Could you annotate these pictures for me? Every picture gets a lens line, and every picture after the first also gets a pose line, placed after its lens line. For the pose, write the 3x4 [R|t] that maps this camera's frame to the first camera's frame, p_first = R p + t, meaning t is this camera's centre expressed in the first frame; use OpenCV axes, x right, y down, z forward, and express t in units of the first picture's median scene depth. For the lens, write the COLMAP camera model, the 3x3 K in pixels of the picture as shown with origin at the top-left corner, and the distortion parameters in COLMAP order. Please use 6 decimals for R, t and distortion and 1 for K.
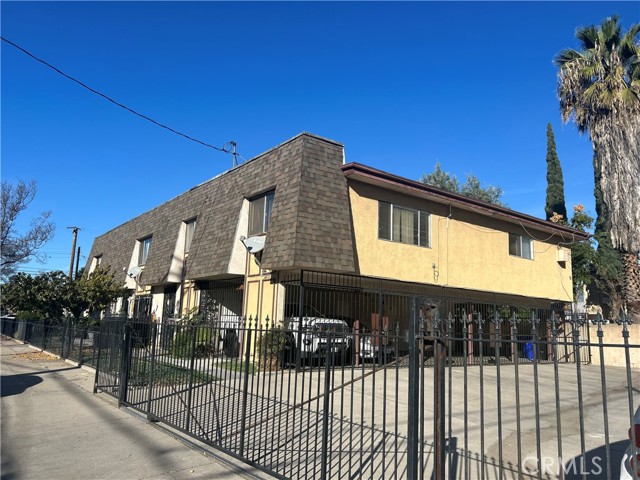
lens RADIAL K [[482.9, 0, 317.9], [0, 482.9, 243.3], [0, 0, 1]] dist [-0.008211, -0.015800]
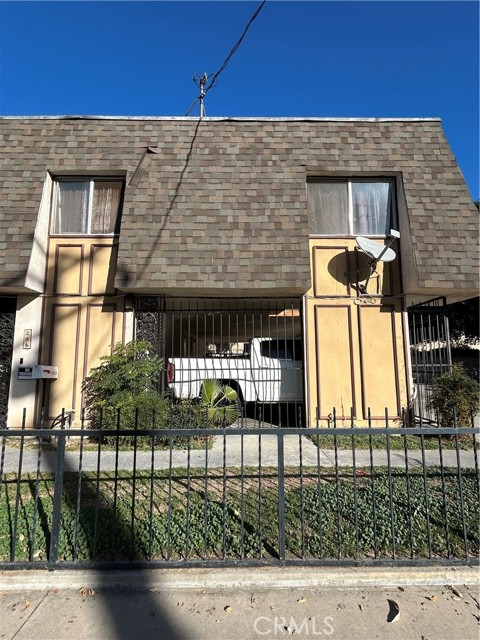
lens RADIAL K [[344.2, 0, 239.6], [0, 344.2, 313.4], [0, 0, 1]] dist [-0.018561, 0.004629]
pose [[0.592355, 0.076387, 0.802048, -0.472522], [-0.106297, 0.994203, -0.016182, 0.090285], [-0.798634, -0.075669, 0.597040, 0.682633]]
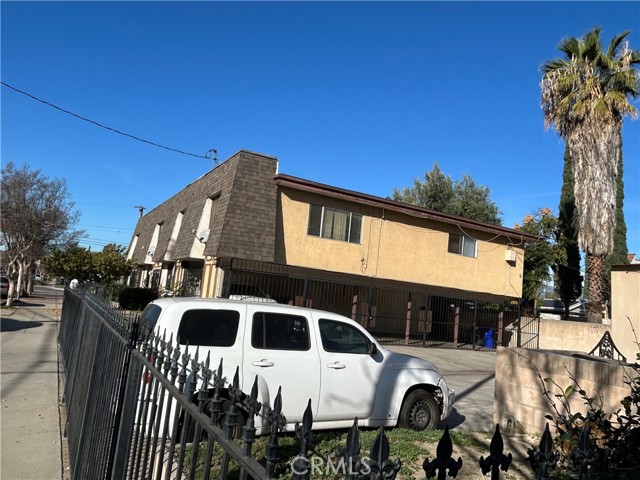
lens RADIAL K [[470.4, 0, 322.1], [0, 470.4, 237.0], [0, 0, 1]] dist [-0.020223, -0.000999]
pose [[0.987998, 0.045845, -0.147505, 0.281148], [-0.042044, 0.998701, 0.028785, -0.034128], [0.148633, -0.022238, 0.988642, -0.141387]]
